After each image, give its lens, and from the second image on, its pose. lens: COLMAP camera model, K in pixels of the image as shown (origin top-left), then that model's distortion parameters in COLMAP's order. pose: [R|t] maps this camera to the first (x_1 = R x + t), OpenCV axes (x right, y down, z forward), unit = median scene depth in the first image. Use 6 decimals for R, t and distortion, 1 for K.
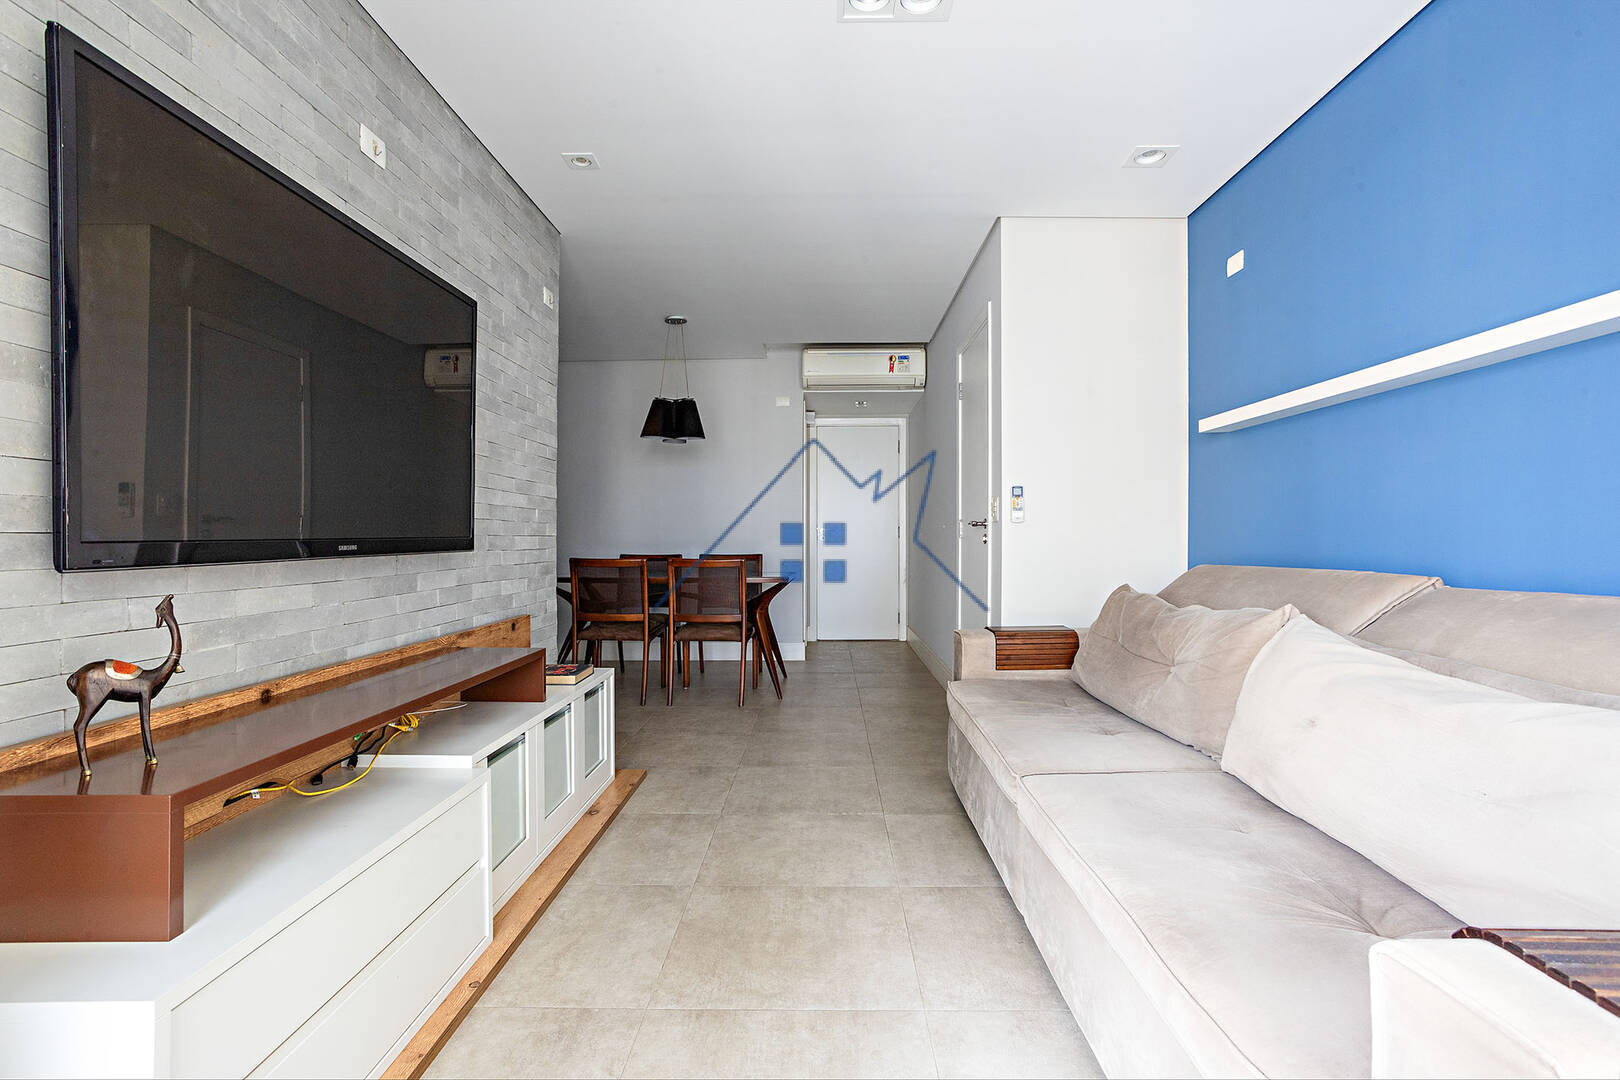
lens RADIAL K [[779.5, 0, 802.5], [0, 779.5, 537.0], [0, 0, 1]] dist [-0.042944, 0.019043]
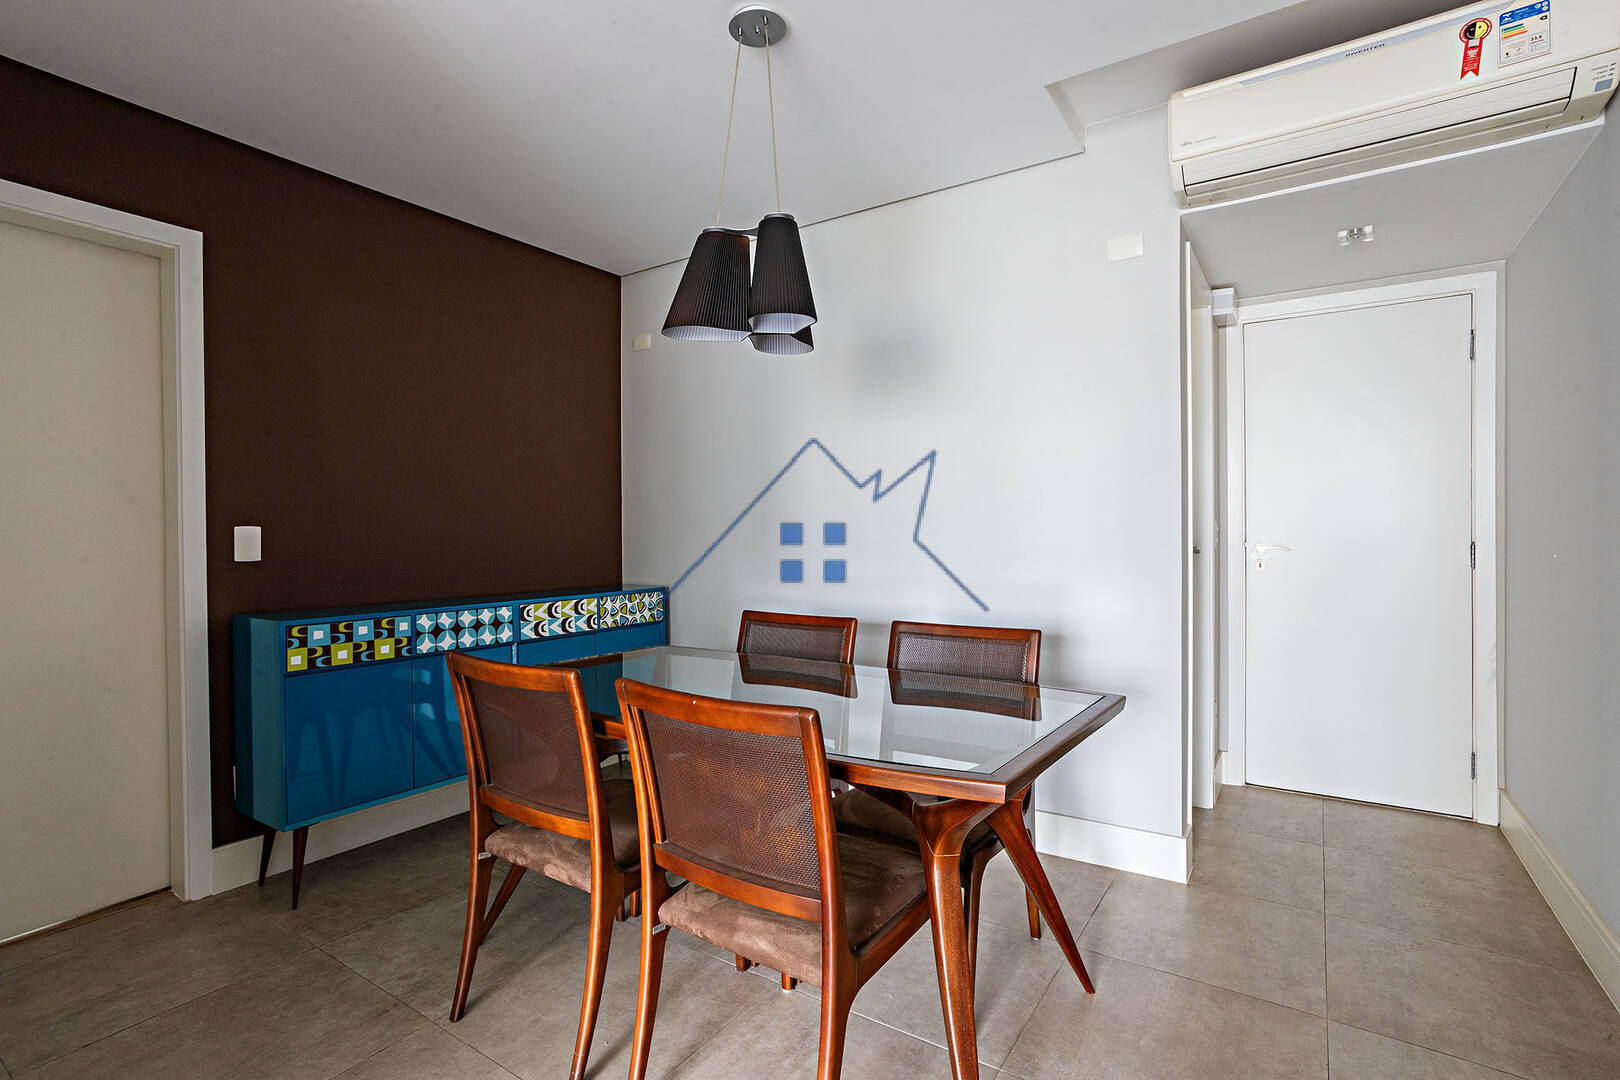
lens RADIAL K [[725.4, 0, 808.7], [0, 725.4, 544.8], [0, 0, 1]] dist [-0.004160, -0.000122]
pose [[0.838576, 0.001205, -0.544784, 0.159678], [0.006616, 0.999901, 0.012396, -0.070133], [0.544745, -0.014000, 0.838485, 2.046817]]
